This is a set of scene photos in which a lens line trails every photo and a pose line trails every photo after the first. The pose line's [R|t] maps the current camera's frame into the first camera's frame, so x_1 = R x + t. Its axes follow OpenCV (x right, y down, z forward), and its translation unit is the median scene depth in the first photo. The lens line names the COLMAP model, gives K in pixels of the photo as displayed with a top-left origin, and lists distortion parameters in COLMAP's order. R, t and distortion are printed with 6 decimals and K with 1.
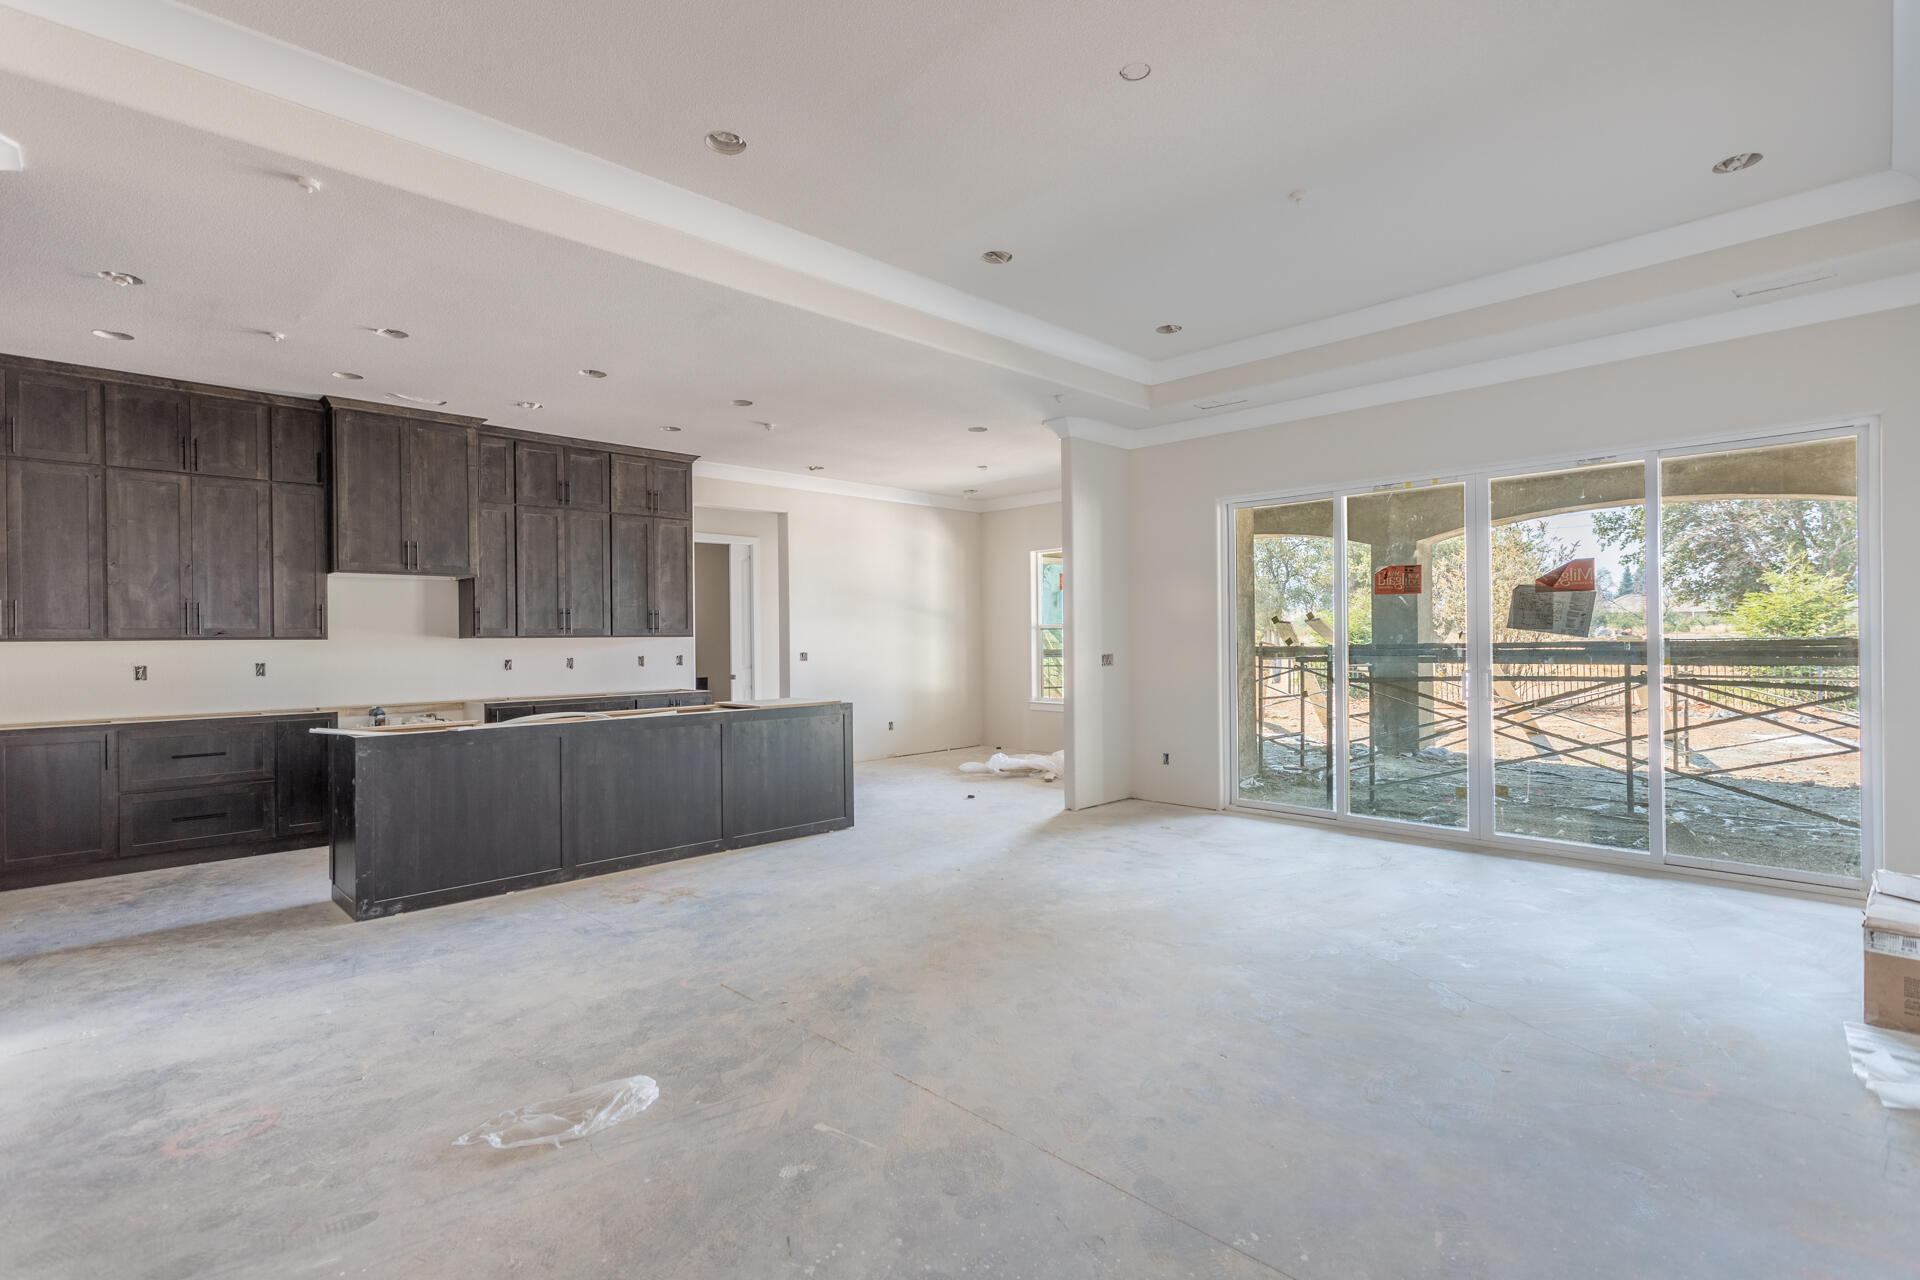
lens RADIAL K [[925.9, 0, 962.1], [0, 925.9, 638.3], [0, 0, 1]] dist [0.001155, 0.001470]
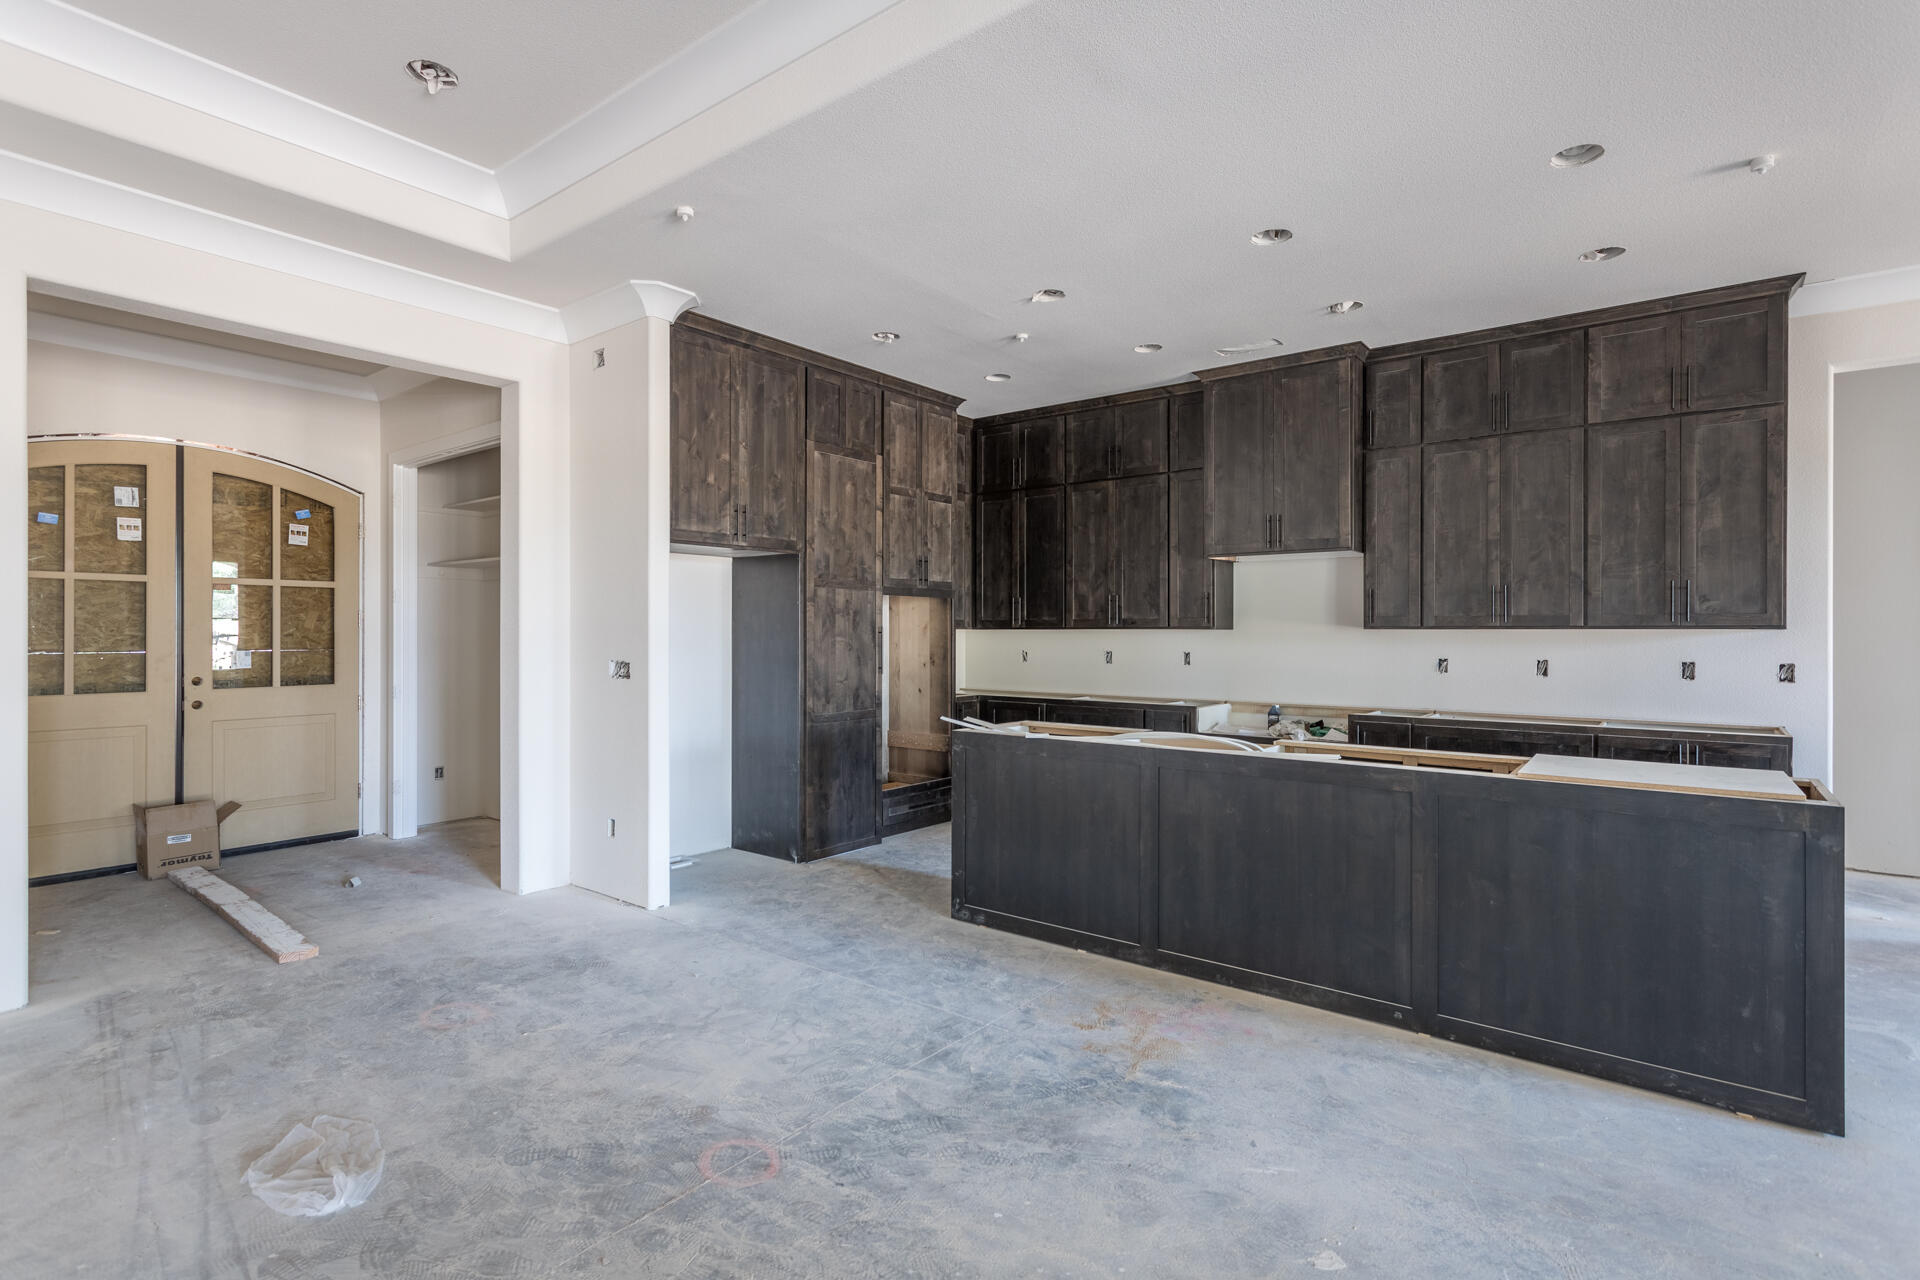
lens RADIAL K [[925.9, 0, 964.3], [0, 925.9, 637.9], [0, 0, 1]] dist [0.001155, 0.001470]
pose [[0.119929, 0.016510, -0.992645, 0.321557], [-0.004070, 0.999861, 0.016138, -0.006240], [0.992774, 0.002104, 0.119980, 0.914559]]
